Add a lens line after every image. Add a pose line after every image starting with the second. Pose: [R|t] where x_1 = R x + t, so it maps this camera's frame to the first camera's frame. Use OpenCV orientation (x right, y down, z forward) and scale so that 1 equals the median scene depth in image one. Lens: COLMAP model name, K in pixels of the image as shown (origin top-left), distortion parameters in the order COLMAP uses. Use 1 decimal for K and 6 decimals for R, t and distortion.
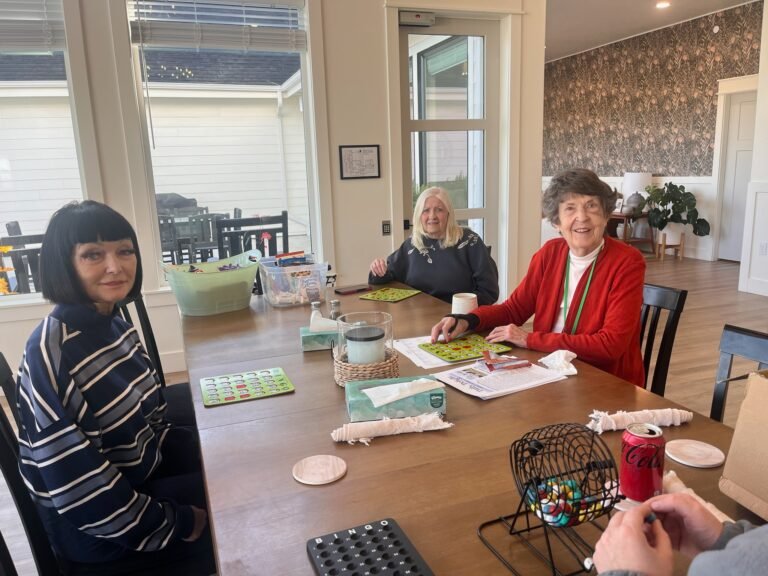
lens RADIAL K [[562.2, 0, 384.0], [0, 562.2, 288.0], [0, 0, 1]] dist [0.004533, -0.003316]
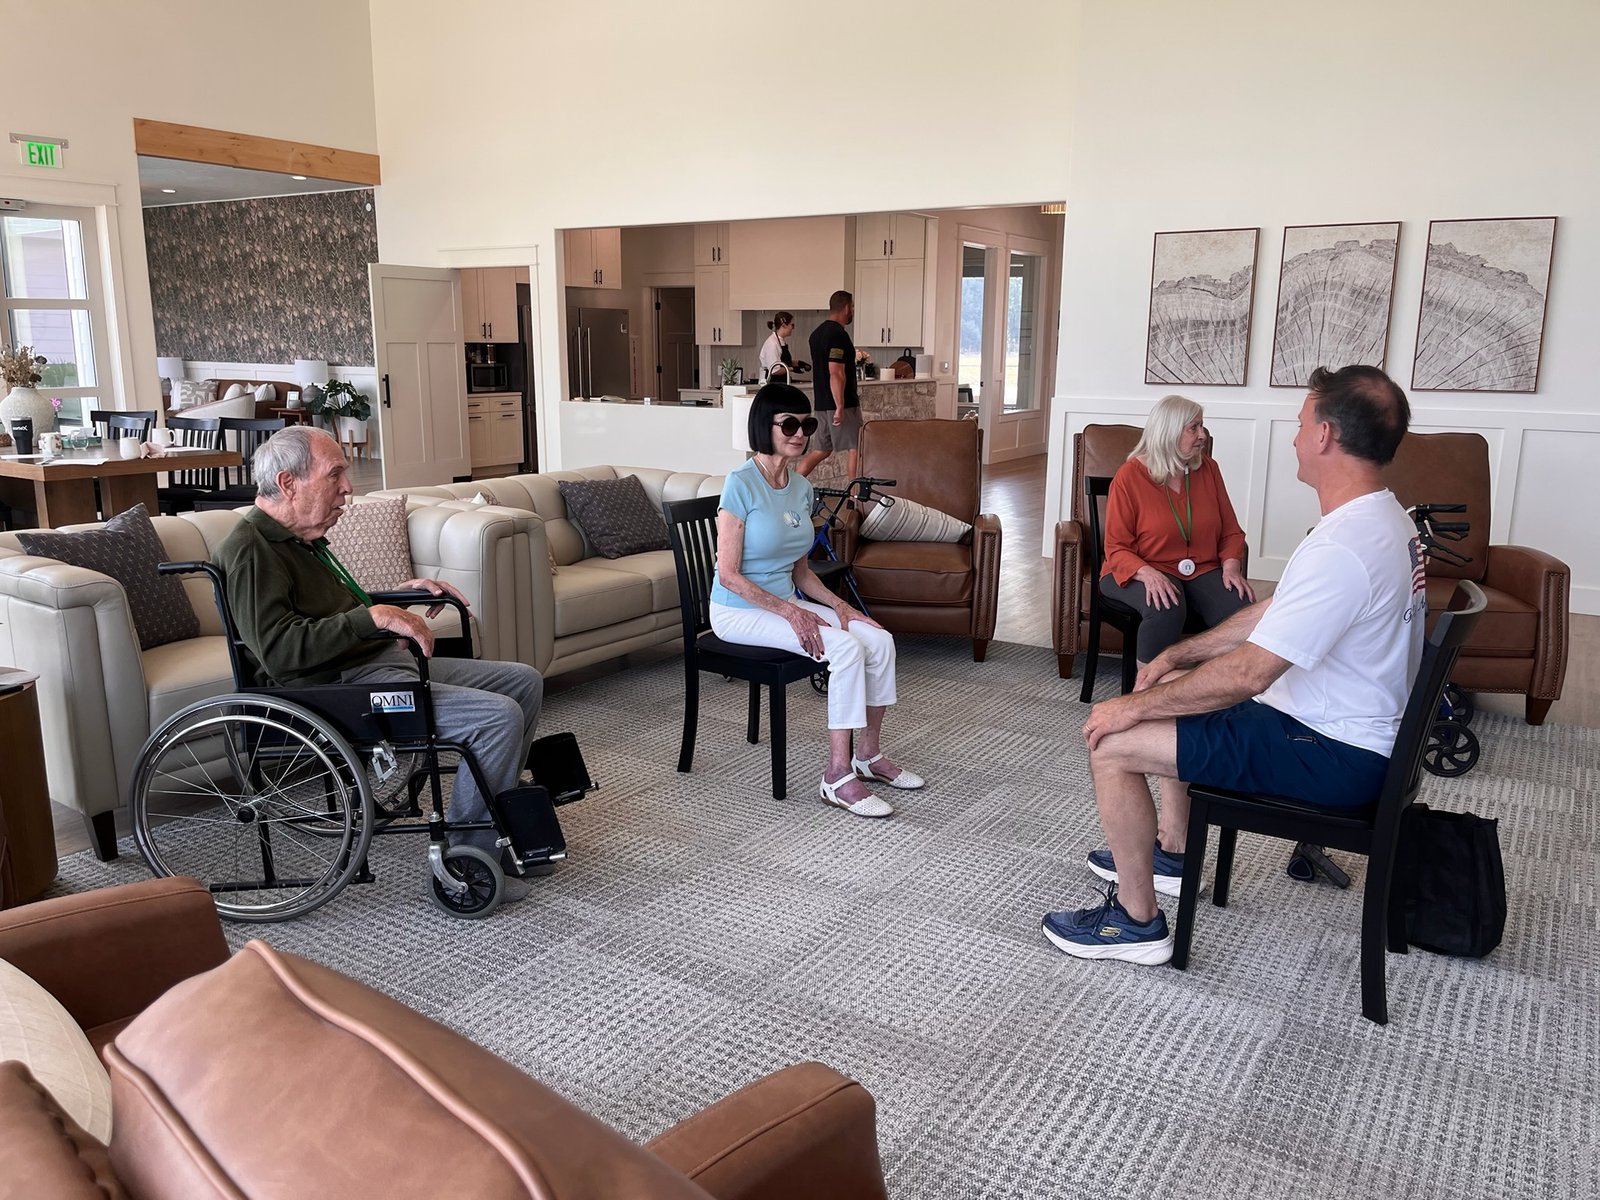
lens RADIAL K [[1171.3, 0, 800.0], [0, 1171.3, 600.0], [0, 0, 1]] dist [0.004533, -0.003316]
pose [[0.769551, -0.090953, 0.632075, -0.123740], [0.094610, 0.995120, 0.028006, 0.170610], [-0.631538, 0.038249, 0.774401, -0.800615]]
